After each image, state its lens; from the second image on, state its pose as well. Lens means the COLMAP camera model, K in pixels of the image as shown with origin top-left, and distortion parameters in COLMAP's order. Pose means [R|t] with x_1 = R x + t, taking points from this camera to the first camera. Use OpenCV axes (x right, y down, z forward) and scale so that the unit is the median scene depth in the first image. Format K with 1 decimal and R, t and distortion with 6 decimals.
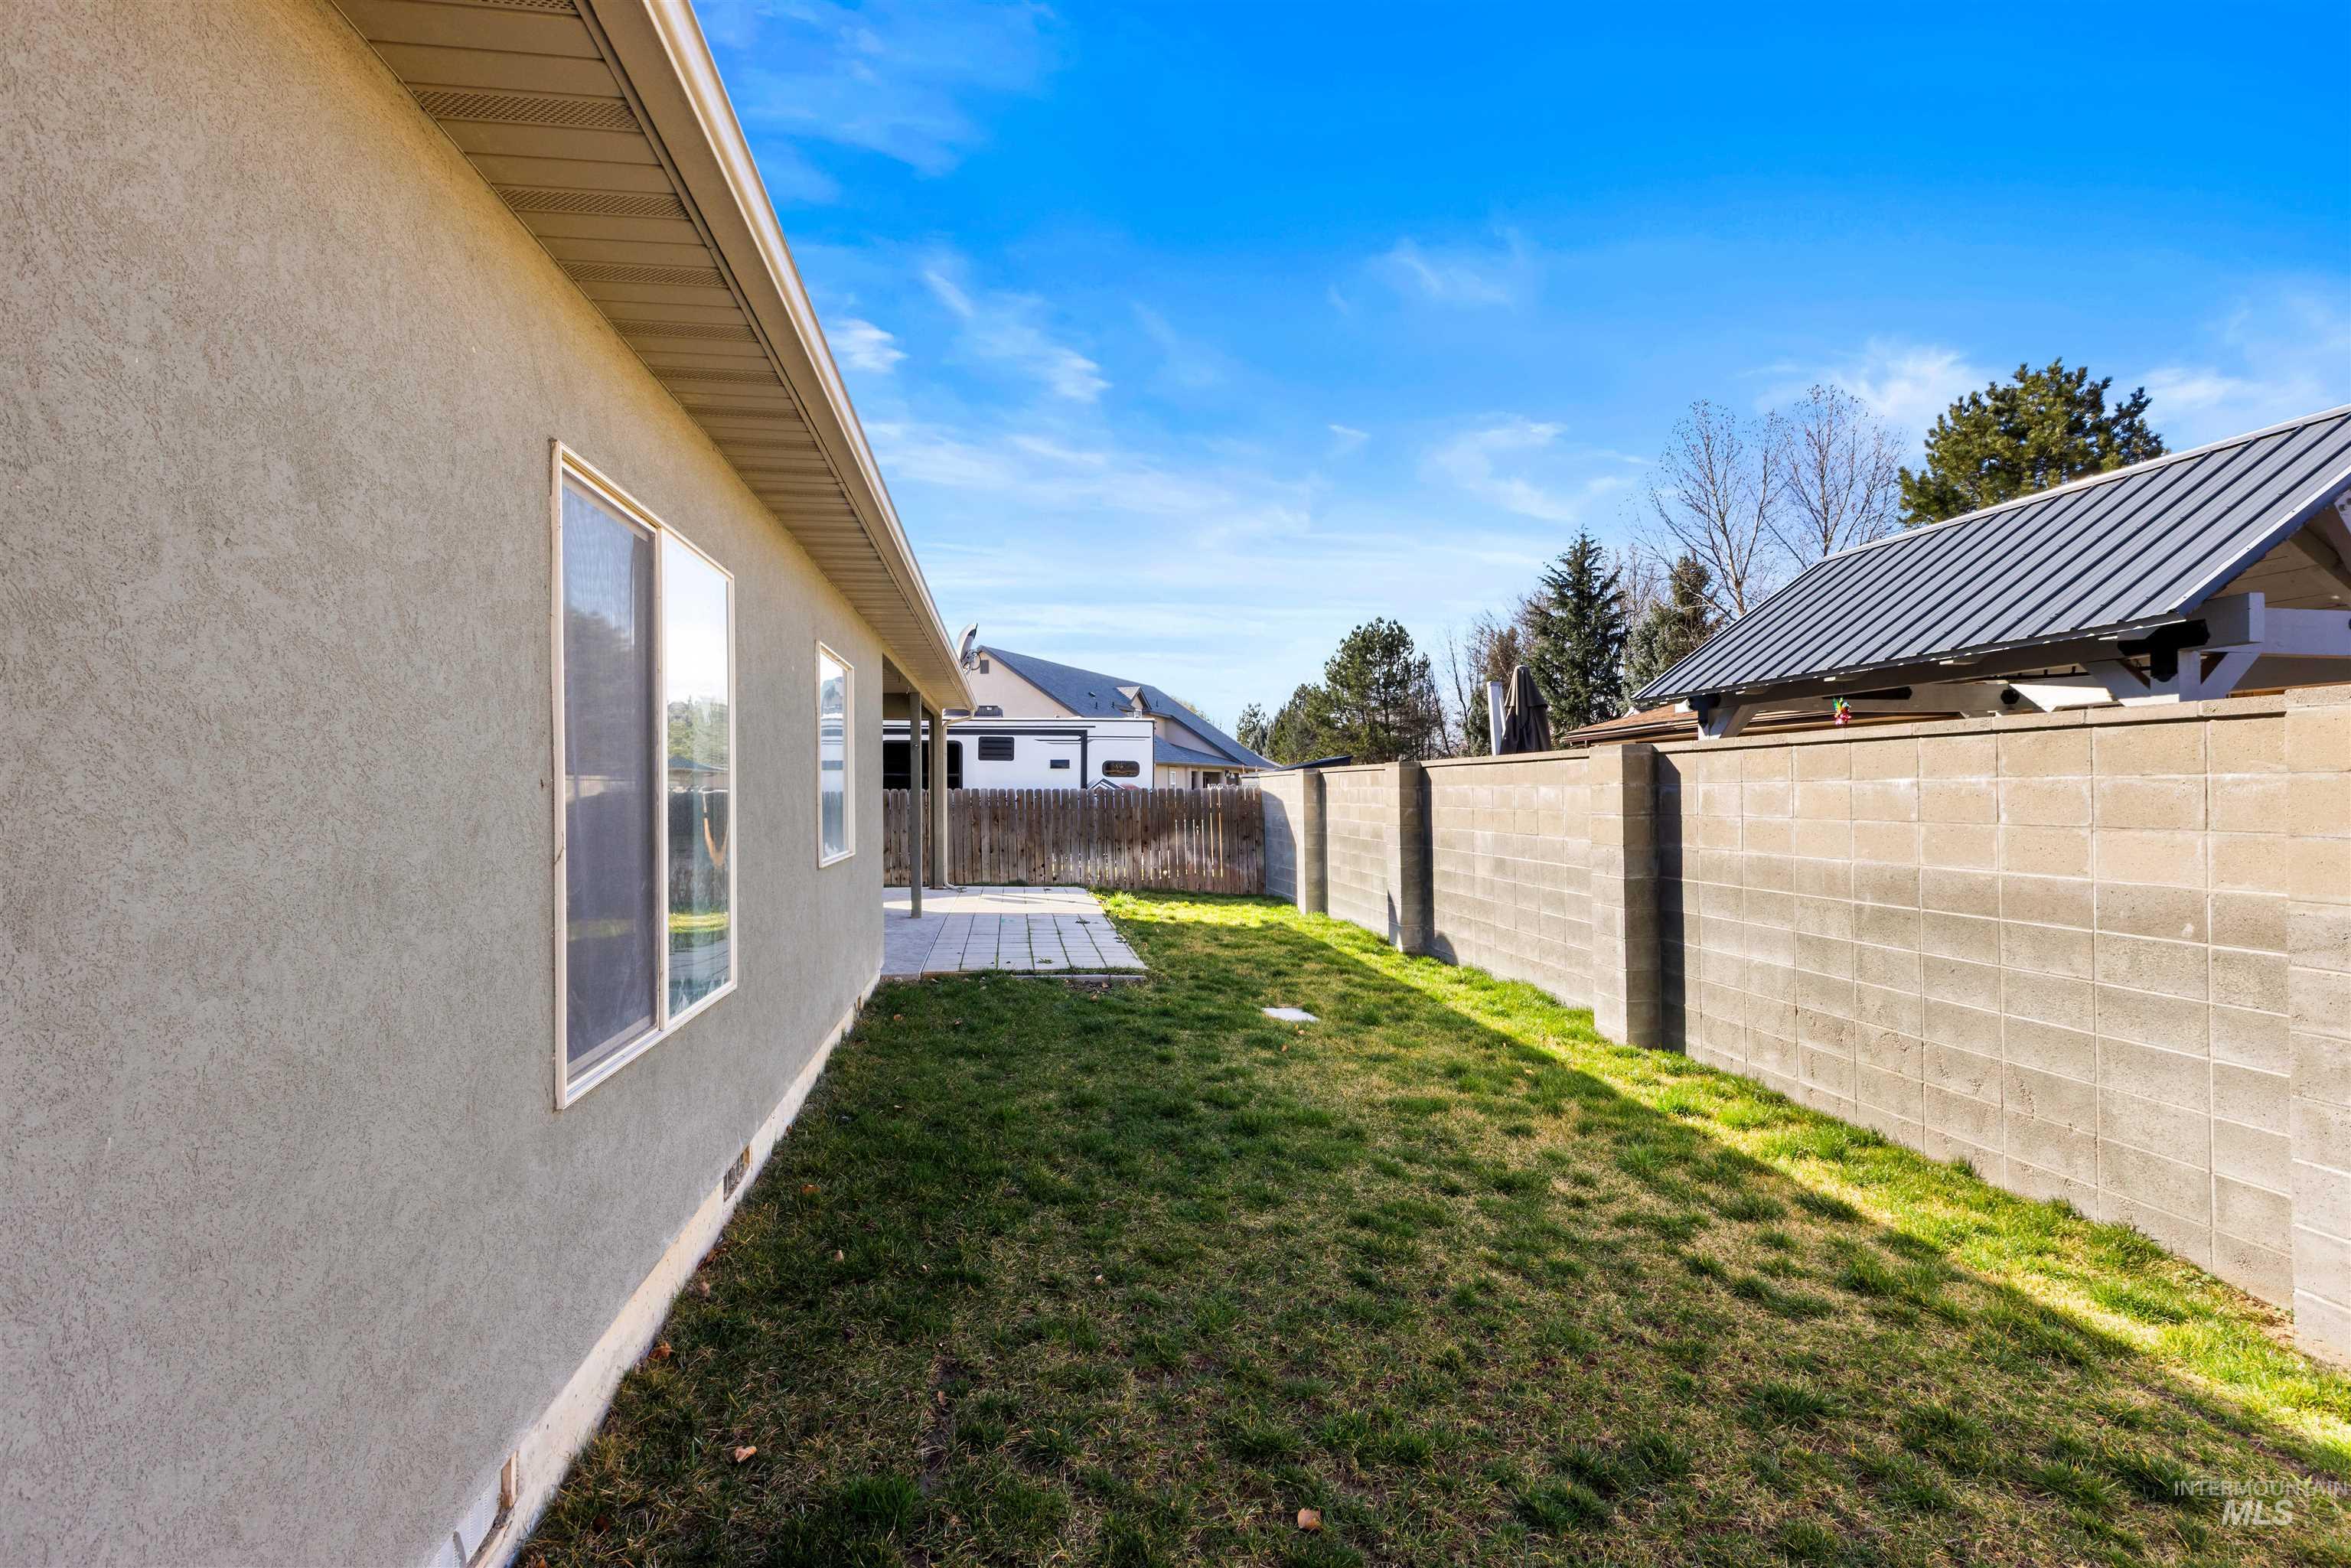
lens RADIAL K [[1048.9, 0, 1189.4], [0, 1048.9, 778.7], [0, 0, 1]] dist [-0.000688, -0.000105]
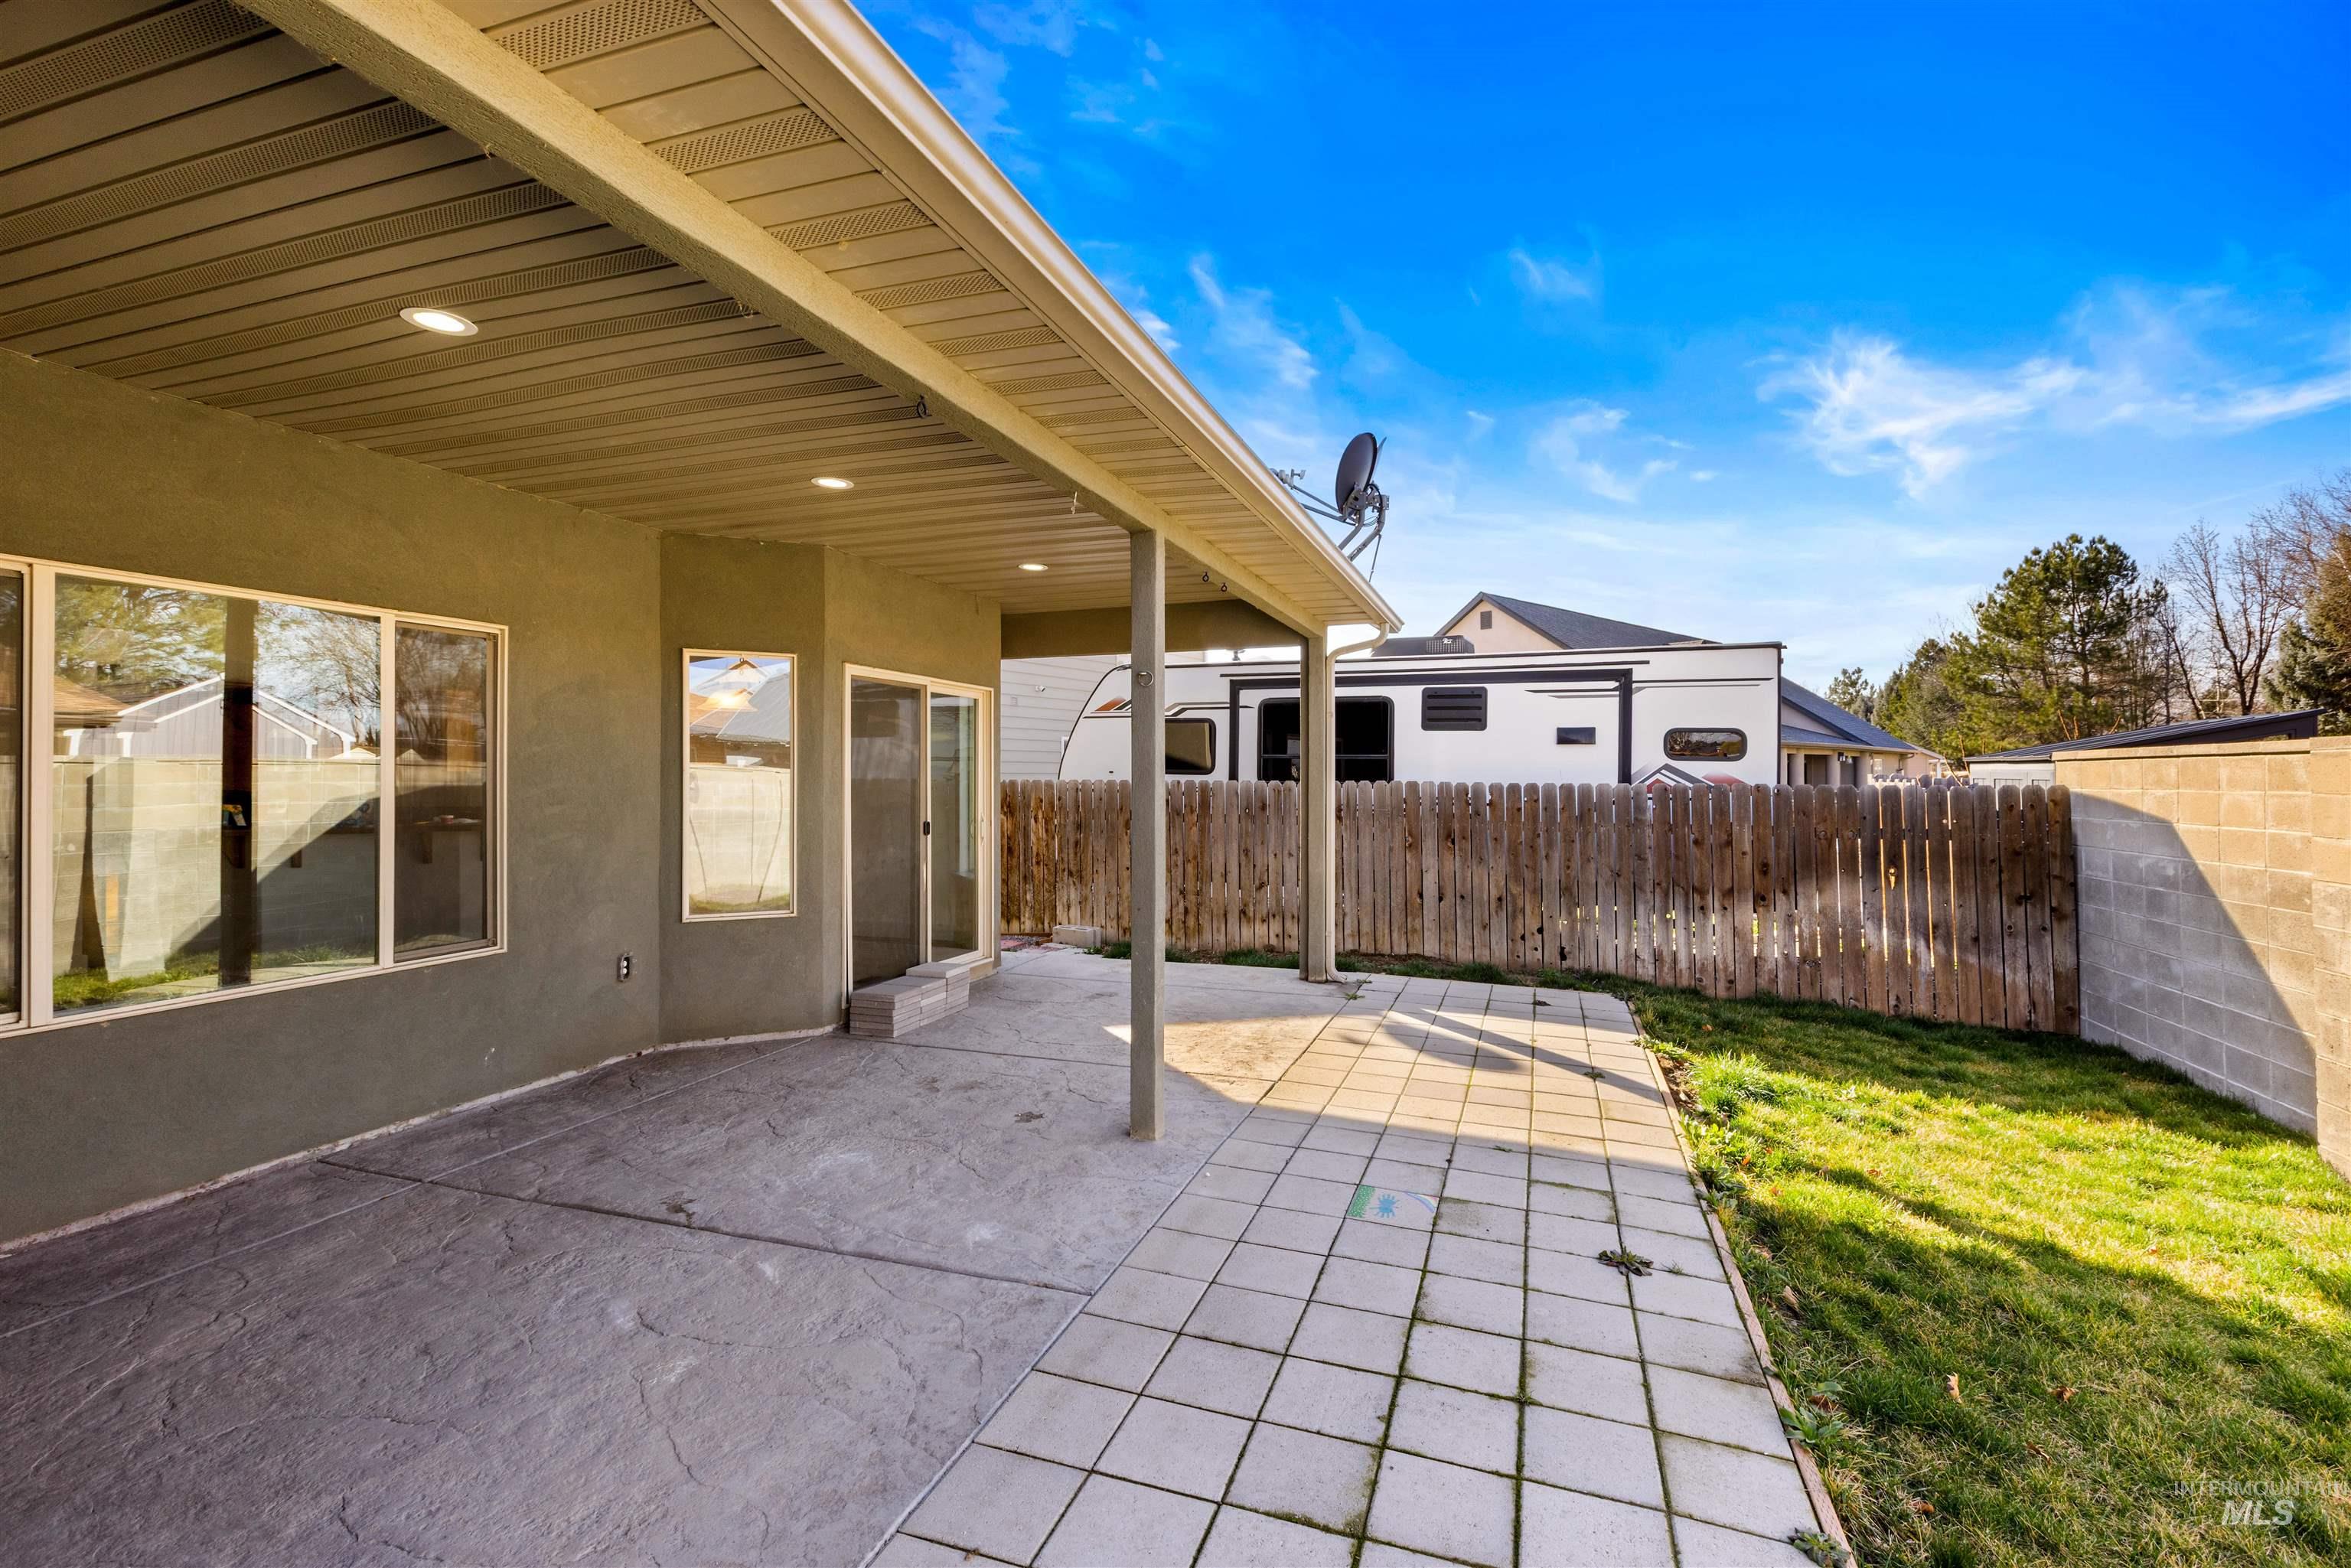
lens RADIAL K [[1048.9, 0, 1189.4], [0, 1048.9, 778.7], [0, 0, 1]] dist [-0.000688, -0.000105]
pose [[0.882476, 0.008580, -0.470280, -0.047613], [-0.001650, 0.999884, 0.015146, -0.000294], [0.470355, -0.012590, 0.882387, 0.449076]]
